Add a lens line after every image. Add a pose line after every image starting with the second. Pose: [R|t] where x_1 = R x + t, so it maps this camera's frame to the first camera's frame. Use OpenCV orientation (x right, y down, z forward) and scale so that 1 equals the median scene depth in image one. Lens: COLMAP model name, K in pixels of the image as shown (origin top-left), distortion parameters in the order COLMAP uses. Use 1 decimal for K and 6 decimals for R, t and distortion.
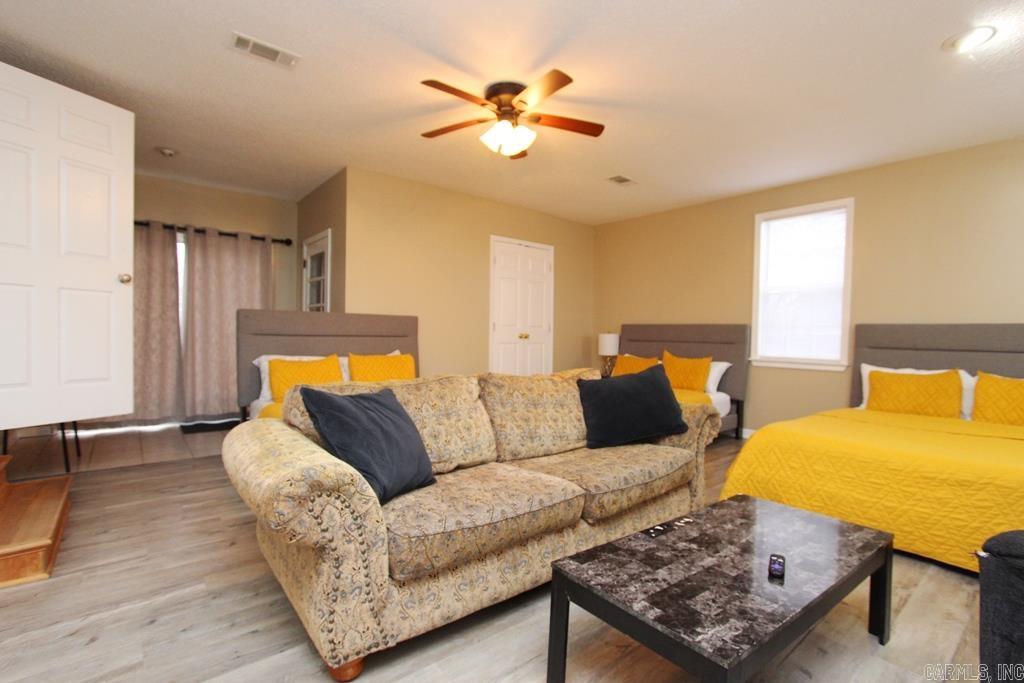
lens RADIAL K [[472.5, 0, 510.1], [0, 472.5, 346.6], [0, 0, 1]] dist [-0.025806, 0.005178]
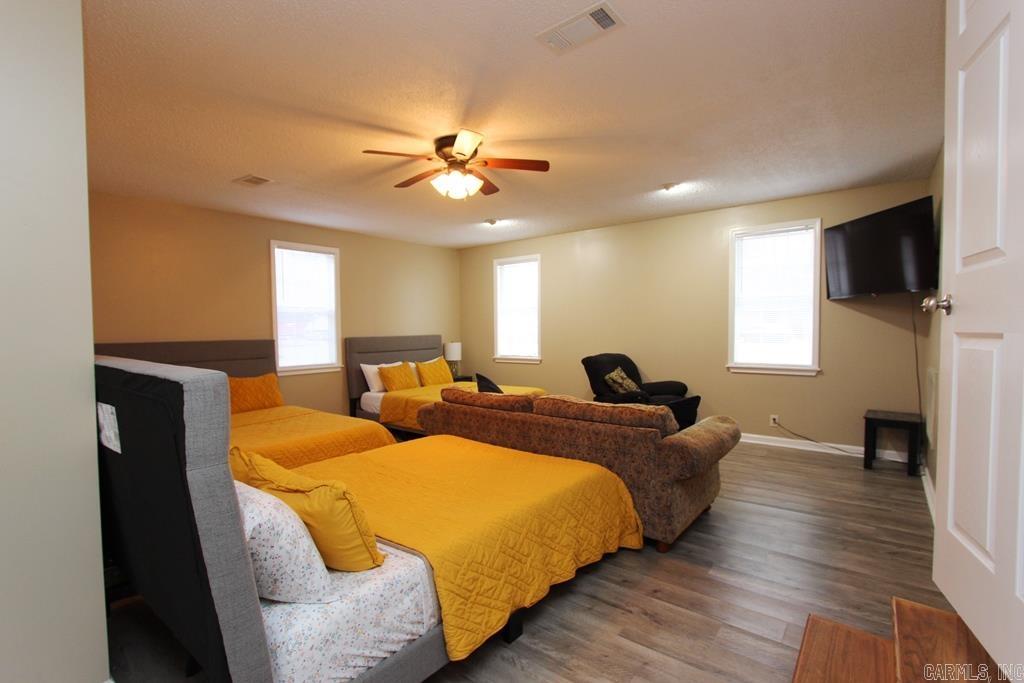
lens RADIAL K [[472.5, 0, 510.1], [0, 472.5, 346.6], [0, 0, 1]] dist [-0.025806, 0.005178]
pose [[-0.222600, -0.056278, 0.973284, -0.782185], [0.035757, 0.997189, 0.065838, -0.095943], [-0.974254, 0.049457, -0.219962, 0.806430]]
